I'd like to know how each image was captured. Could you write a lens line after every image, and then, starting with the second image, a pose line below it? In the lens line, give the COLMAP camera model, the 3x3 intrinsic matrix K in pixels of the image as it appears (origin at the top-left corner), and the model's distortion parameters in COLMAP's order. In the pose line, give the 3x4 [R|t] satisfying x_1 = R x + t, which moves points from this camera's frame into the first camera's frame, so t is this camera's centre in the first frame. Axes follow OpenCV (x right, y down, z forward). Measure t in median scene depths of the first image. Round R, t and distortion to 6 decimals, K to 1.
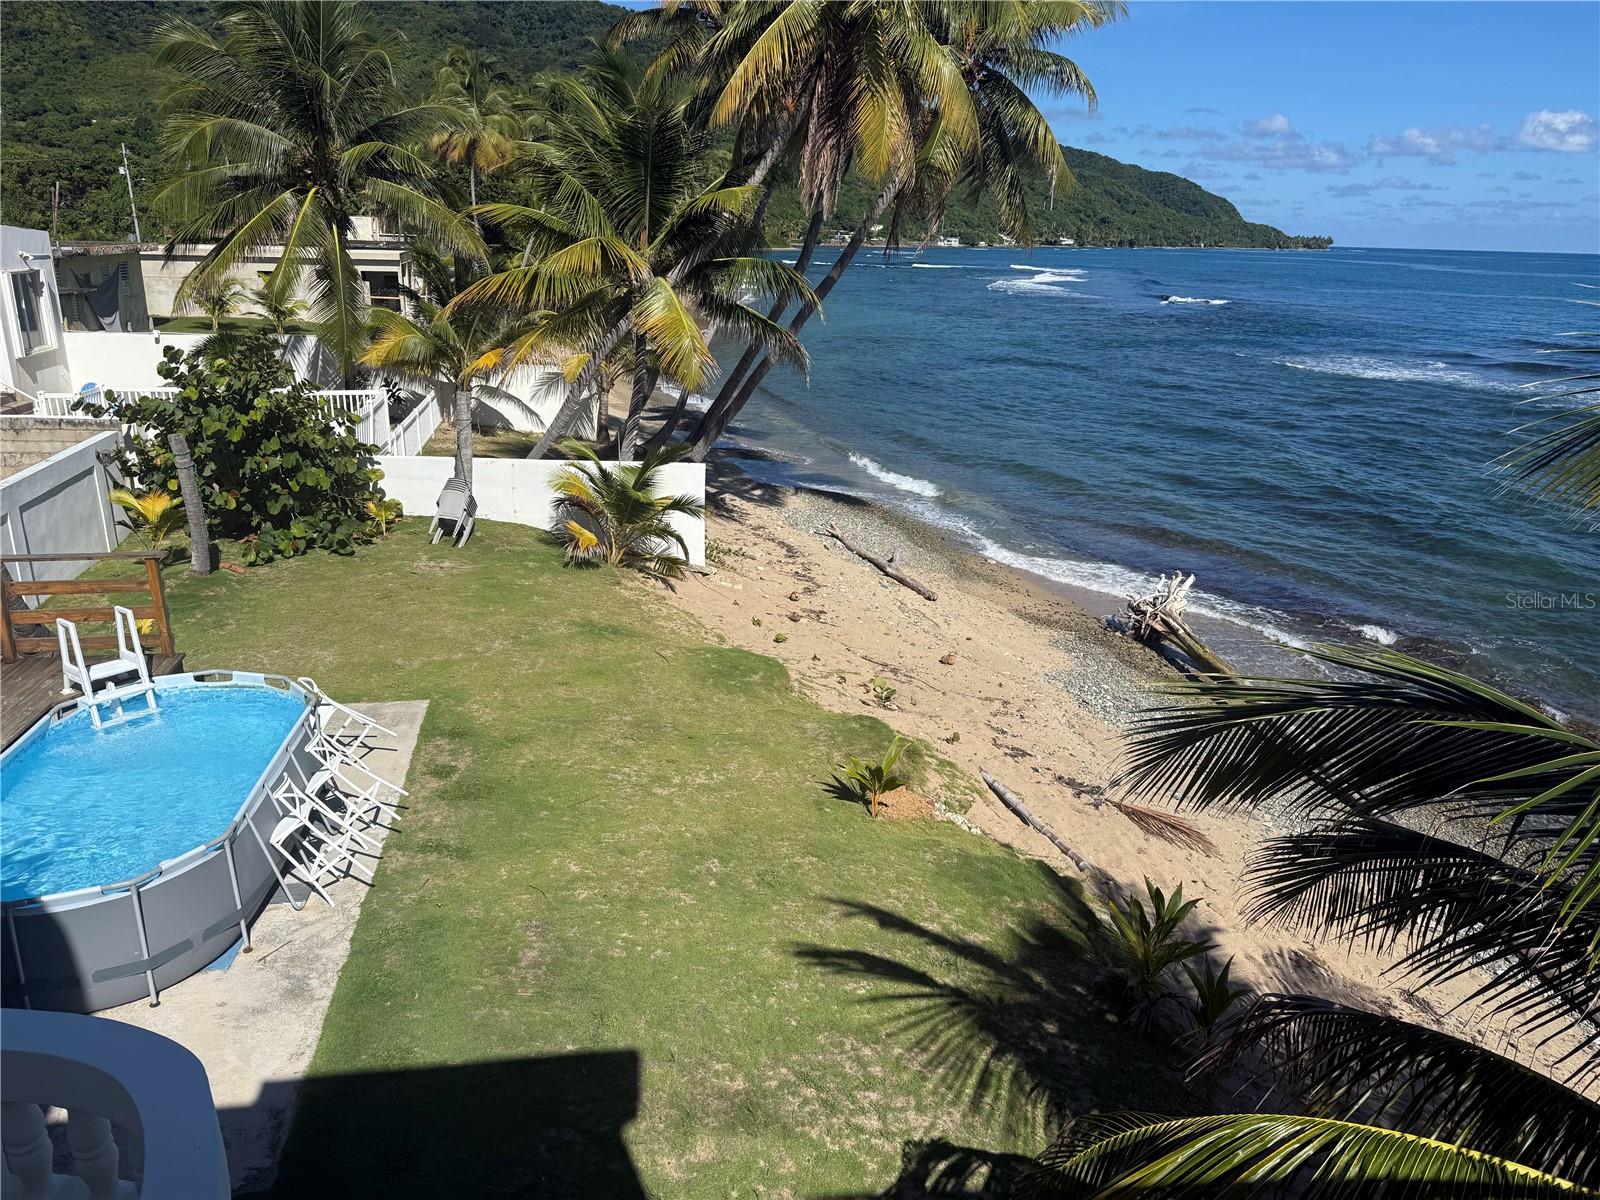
lens RADIAL K [[1134.5, 0, 800.0], [0, 1134.5, 600.0], [0, 0, 1]] dist [0.112531, -0.140448]
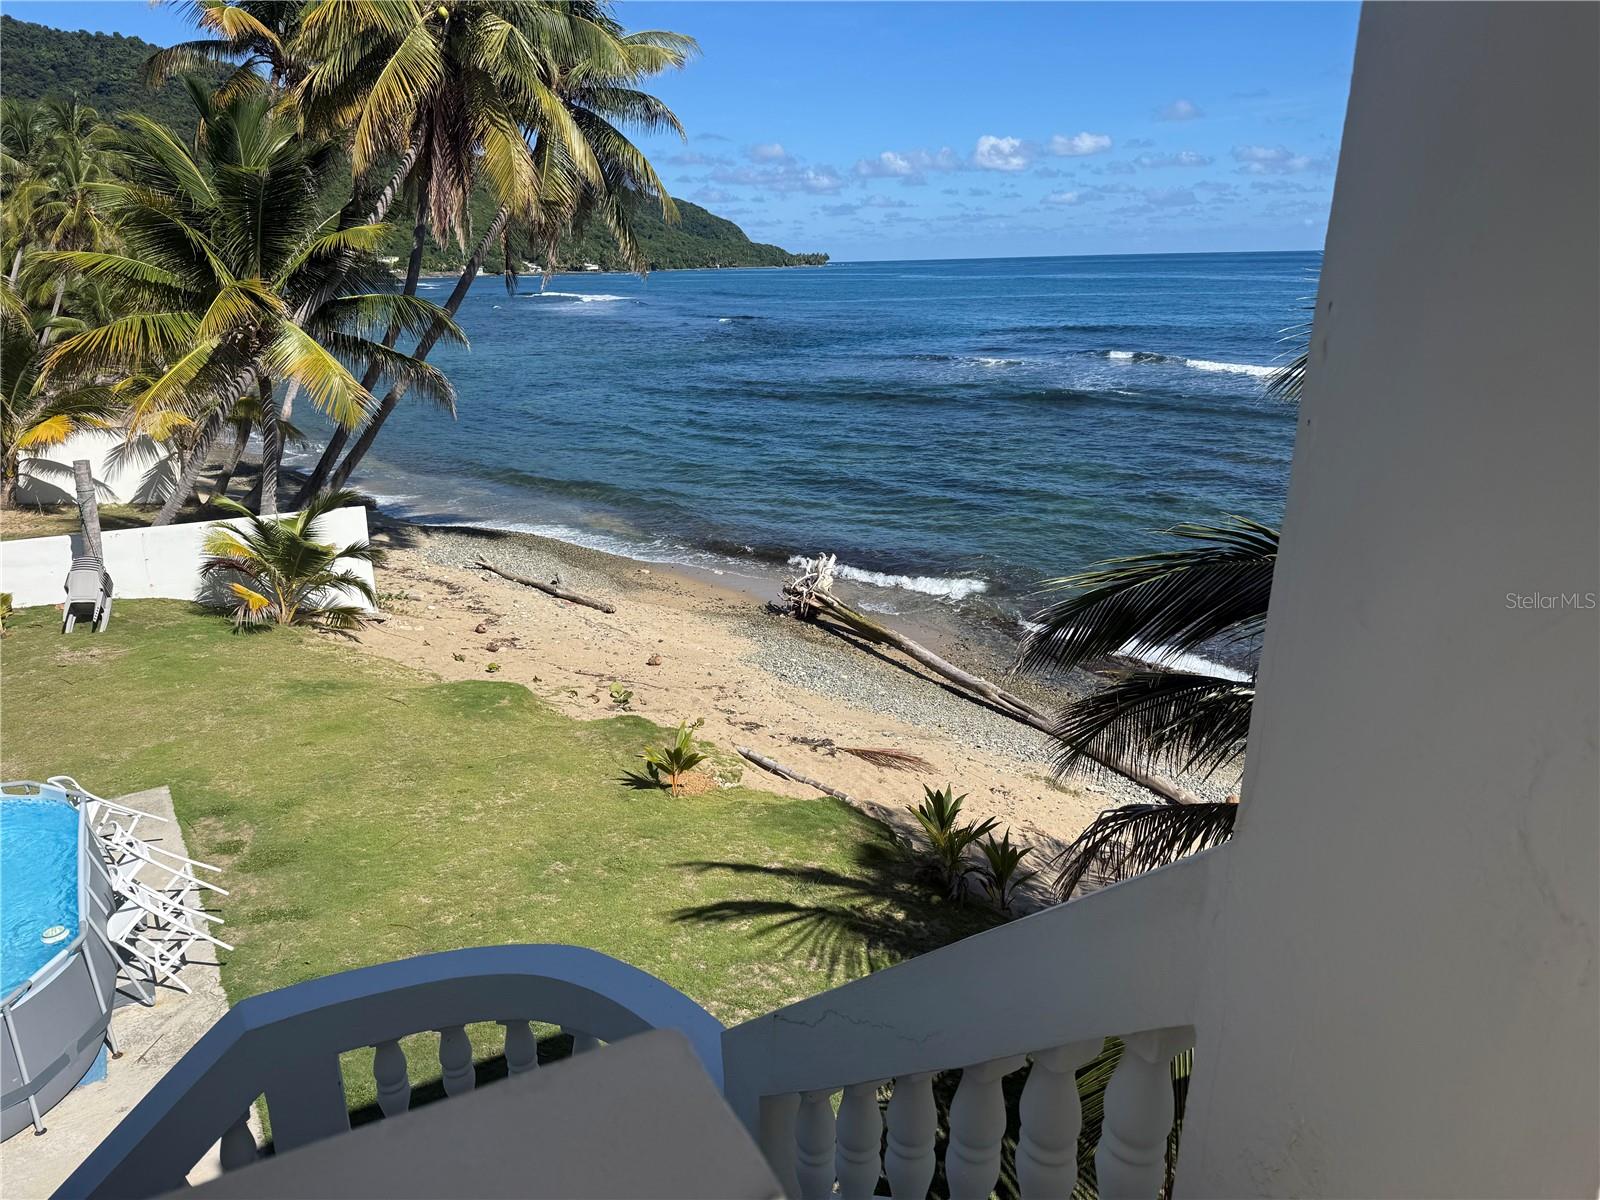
lens RADIAL K [[1132.6, 0, 800.0], [0, 1132.6, 600.0], [0, 0, 1]] dist [0.136270, -0.184026]
pose [[0.923188, -0.153551, 0.352344, -0.126051], [0.160779, 0.986951, 0.008851, 0.010354], [-0.349105, 0.048478, 0.935829, -0.047267]]
